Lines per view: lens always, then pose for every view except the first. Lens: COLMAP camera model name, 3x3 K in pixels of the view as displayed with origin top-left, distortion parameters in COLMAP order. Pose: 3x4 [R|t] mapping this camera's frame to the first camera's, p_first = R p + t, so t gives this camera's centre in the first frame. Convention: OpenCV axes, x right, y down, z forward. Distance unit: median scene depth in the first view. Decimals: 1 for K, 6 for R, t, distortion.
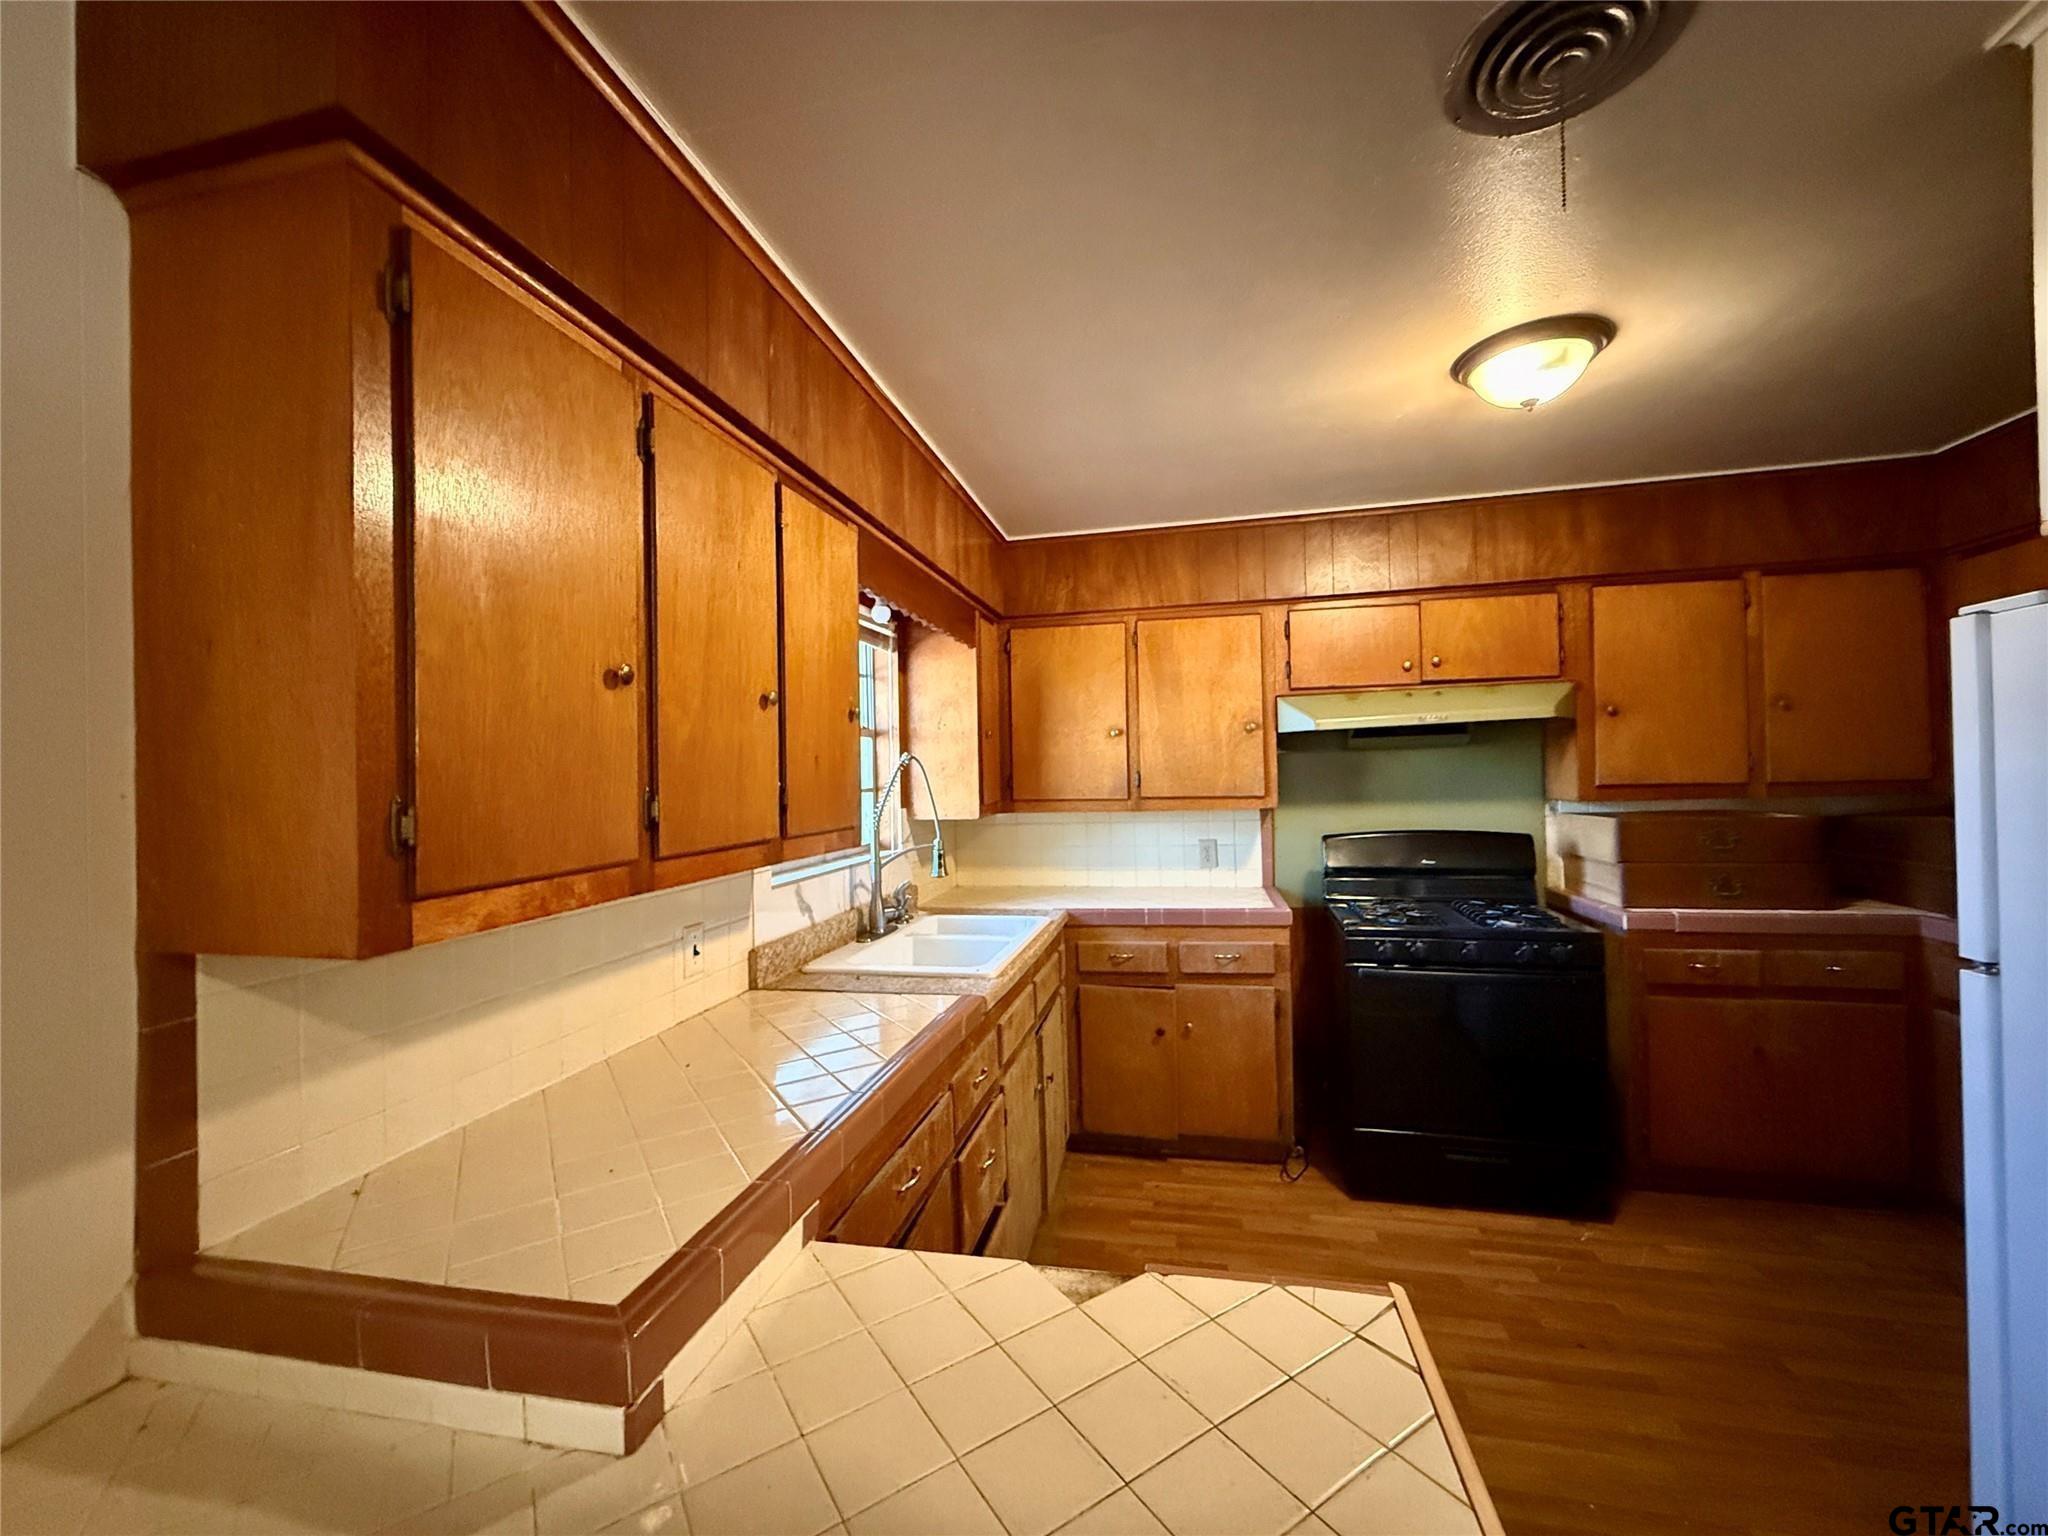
lens RADIAL K [[818.0, 0, 1017.5], [0, 818.0, 768.7], [0, 0, 1]] dist [-0.001150, 0.000238]
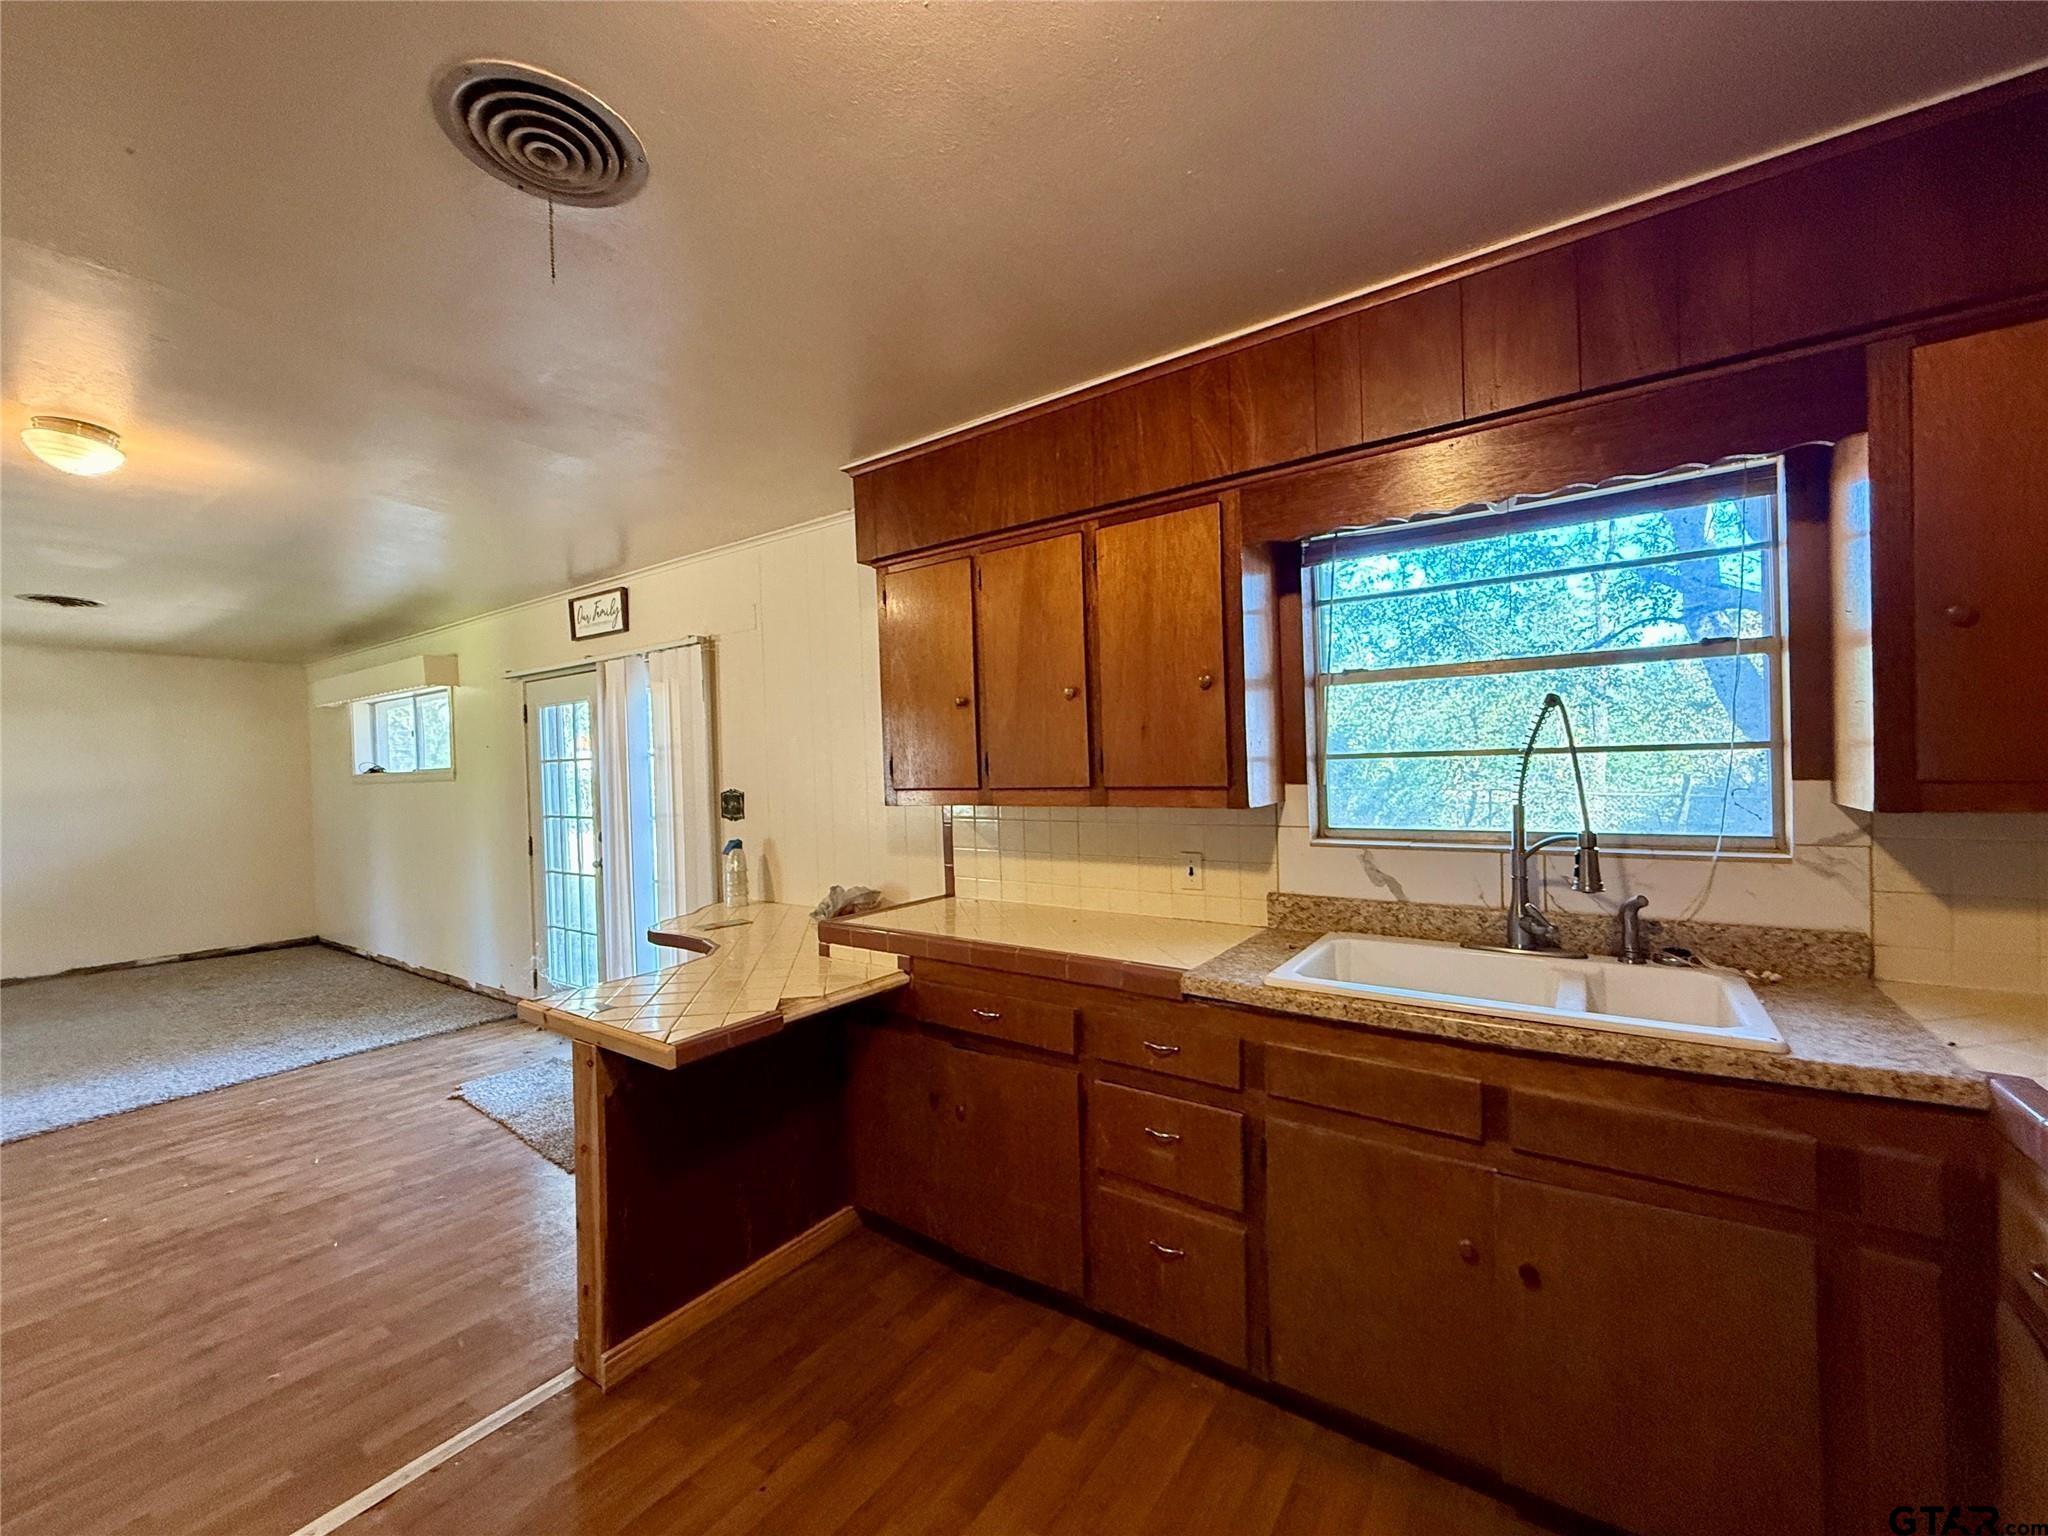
lens RADIAL K [[818.0, 0, 1017.3], [0, 818.0, 770.2], [0, 0, 1]] dist [-0.001150, 0.000238]
pose [[-0.383420, 0.044292, -0.922511, 0.561544], [0.044670, 0.998570, 0.029378, 0.003283], [0.922493, -0.029945, -0.384850, 0.753433]]
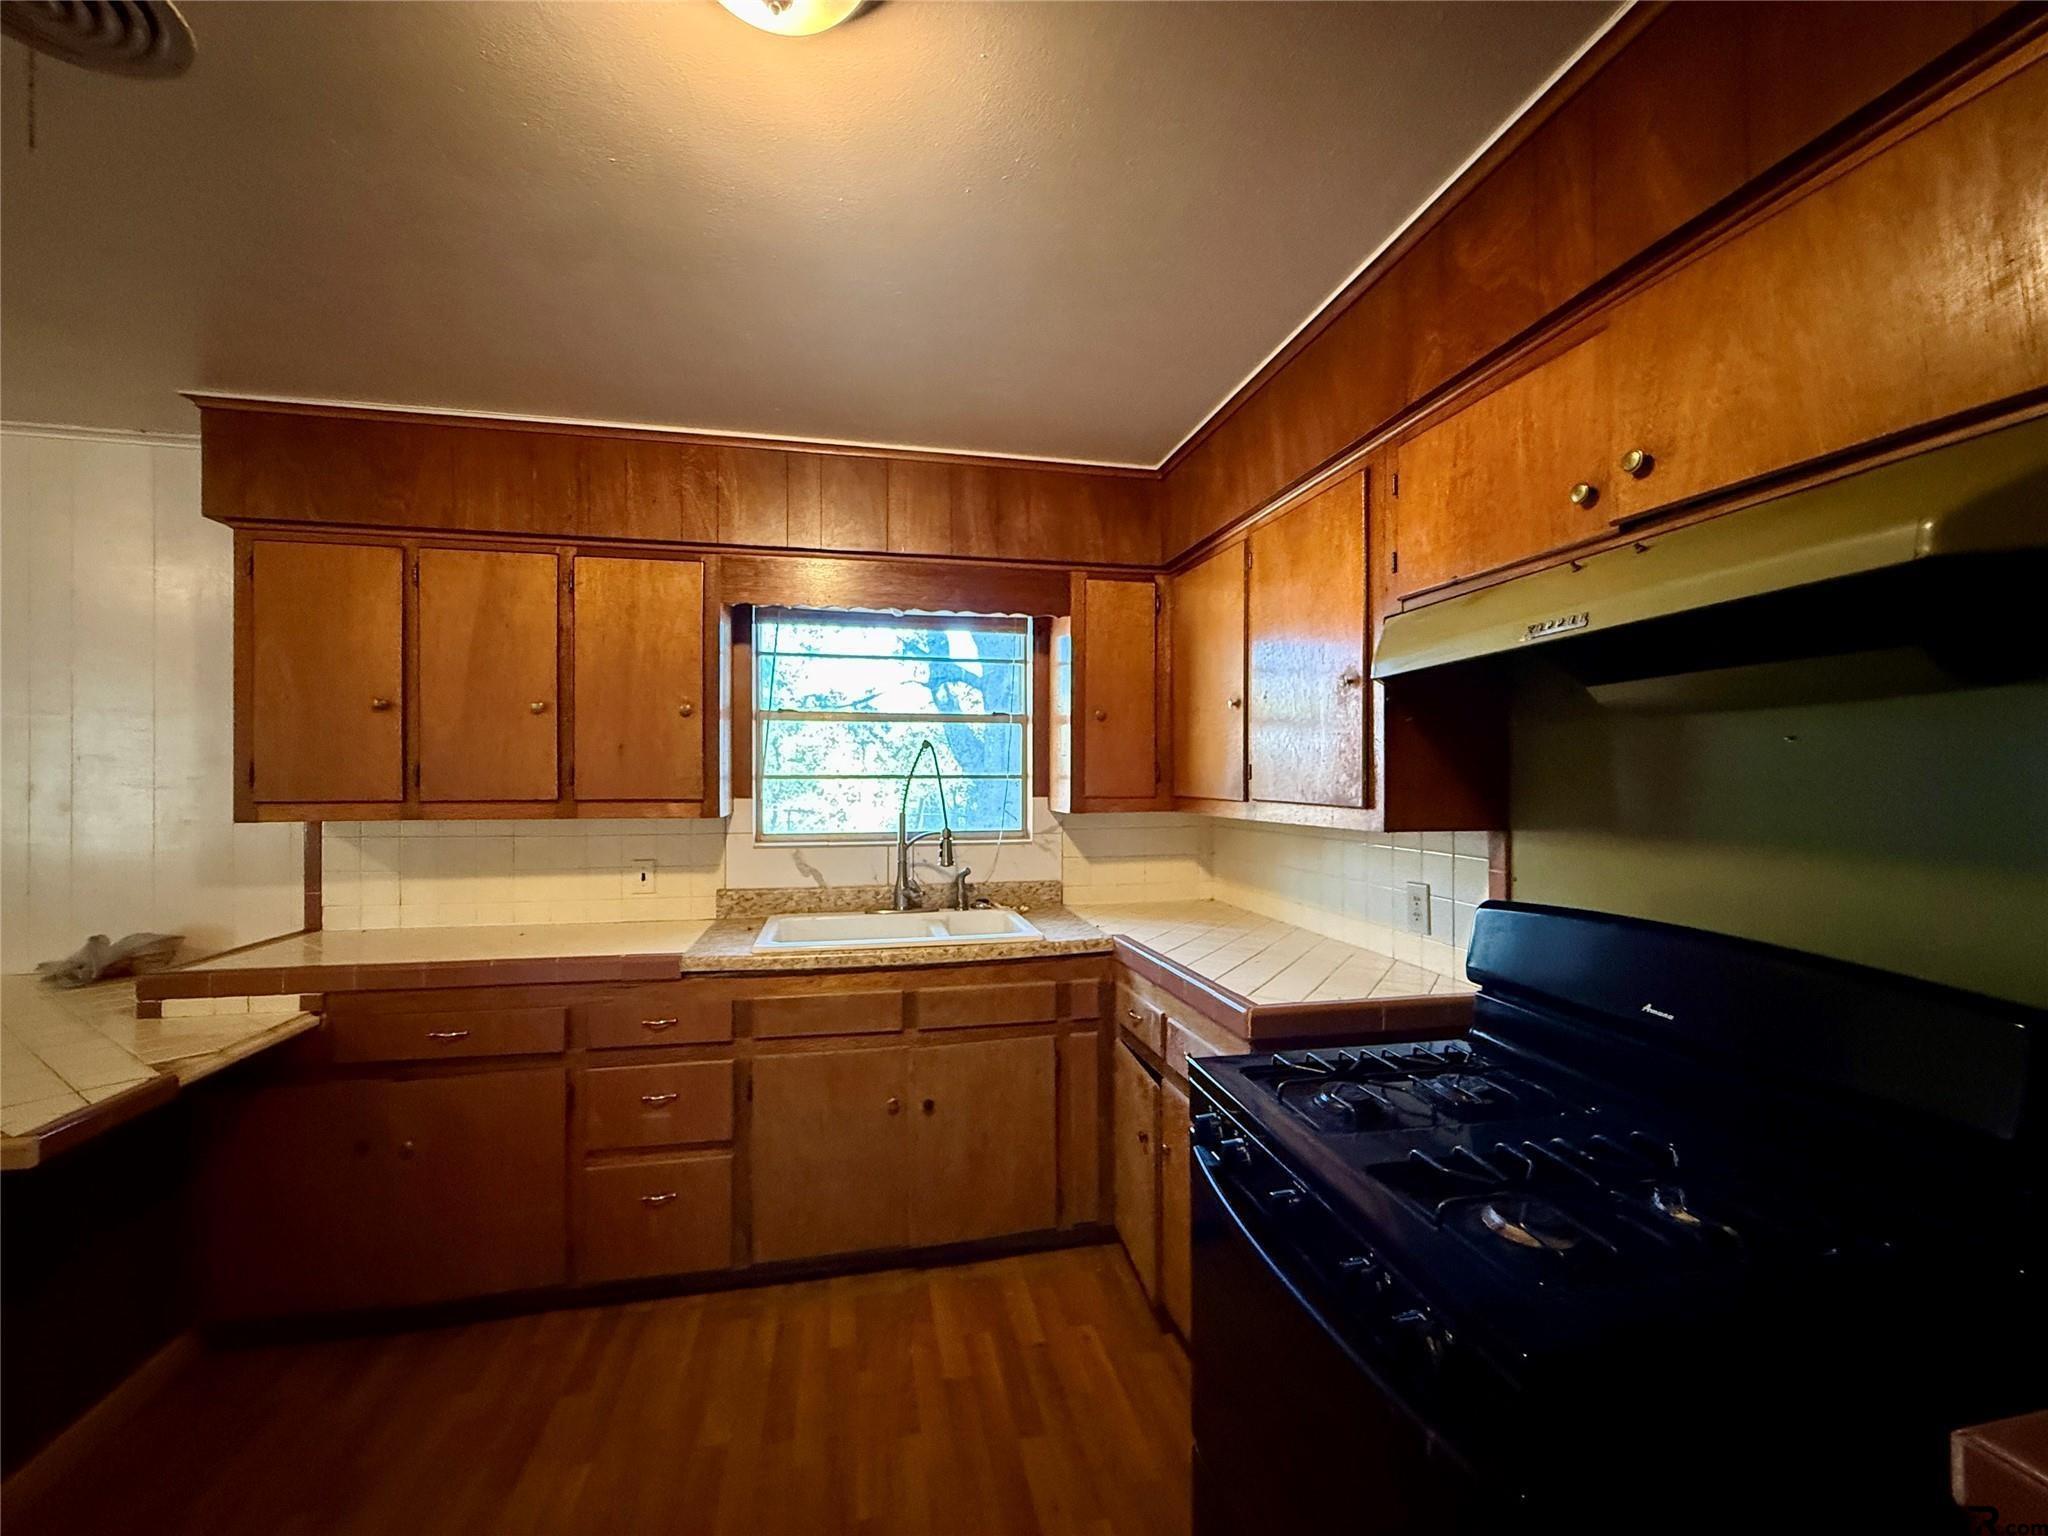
lens RADIAL K [[818.0, 0, 1020.8], [0, 818.0, 769.3], [0, 0, 1]] dist [-0.001150, 0.000238]
pose [[0.415937, 0.017487, -0.909225, 0.735686], [-0.004327, 0.999842, 0.017251, -0.000575], [0.909383, -0.003241, 0.415947, 0.603354]]
